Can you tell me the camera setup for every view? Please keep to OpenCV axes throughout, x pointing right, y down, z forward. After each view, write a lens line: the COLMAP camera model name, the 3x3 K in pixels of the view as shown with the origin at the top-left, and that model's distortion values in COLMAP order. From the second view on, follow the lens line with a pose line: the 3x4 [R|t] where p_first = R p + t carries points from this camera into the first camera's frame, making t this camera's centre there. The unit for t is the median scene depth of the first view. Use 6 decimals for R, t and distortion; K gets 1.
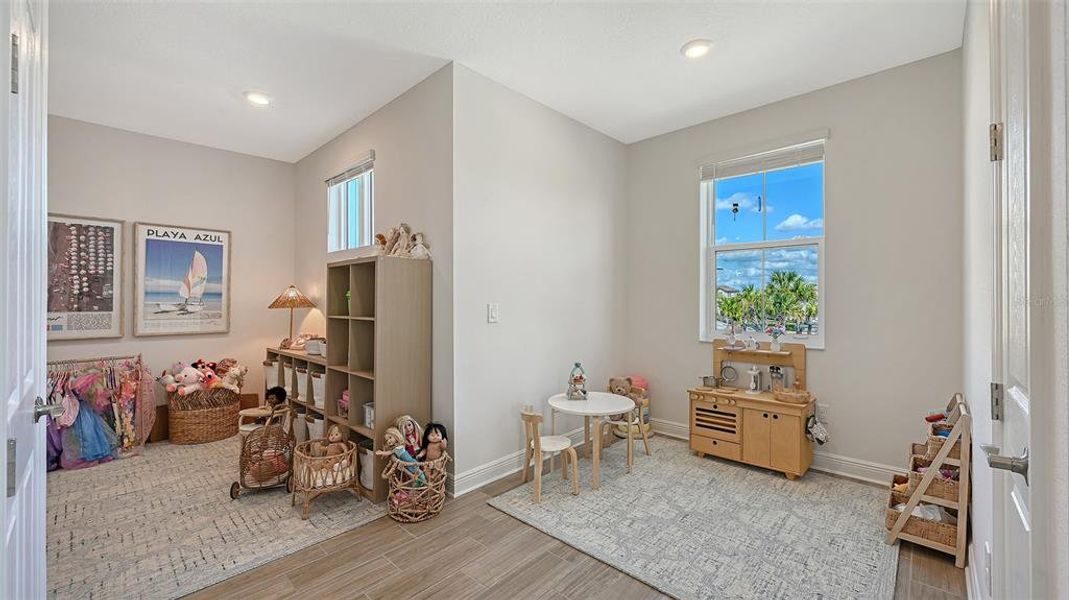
lens RADIAL K [[428.1, 0, 539.0], [0, 428.1, 297.5], [0, 0, 1]] dist [-0.002917, 0.000766]
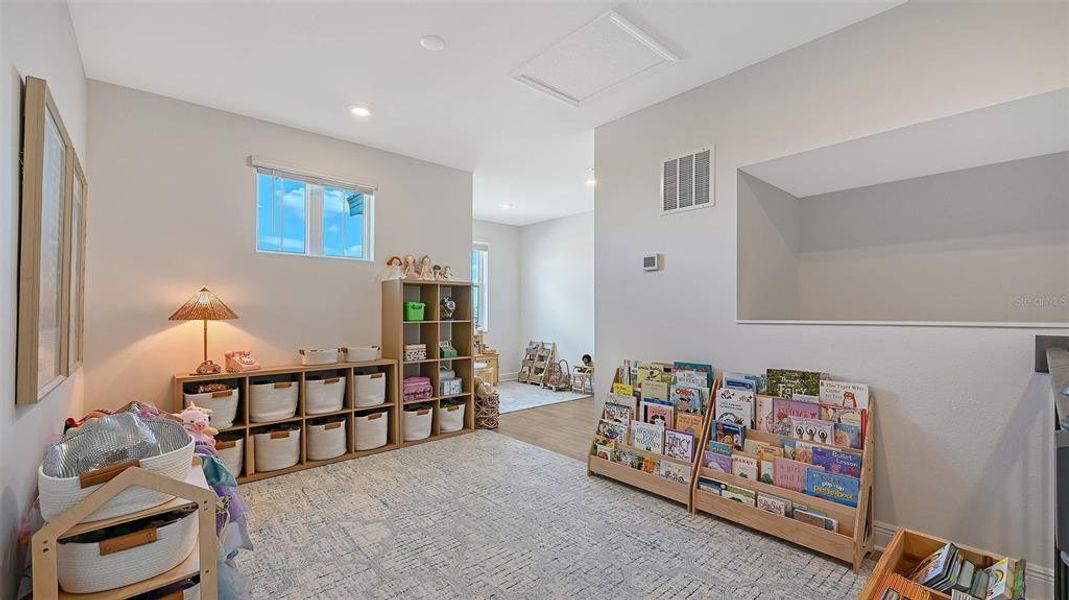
lens RADIAL K [[428.1, 0, 536.1], [0, 428.1, 308.2], [0, 0, 1]] dist [-0.002917, 0.000766]
pose [[0.096593, 0.011676, 0.995256, -1.439914], [-0.003573, 0.999929, -0.011384, 0.014278], [-0.995318, -0.002457, 0.096627, 0.421404]]
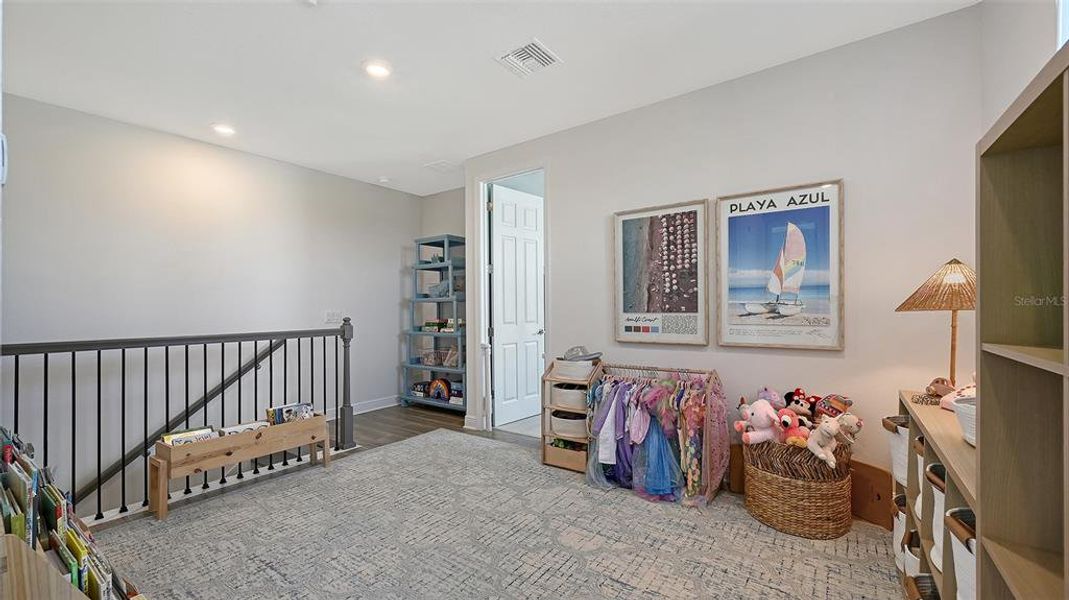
lens RADIAL K [[428.1, 0, 532.3], [0, 428.1, 304.0], [0, 0, 1]] dist [-0.002917, 0.000766]
pose [[0.127685, -0.008336, -0.991780, -0.227443], [0.019015, 0.999801, -0.005955, 0.014645], [0.991632, -0.018098, 0.127819, 0.590375]]
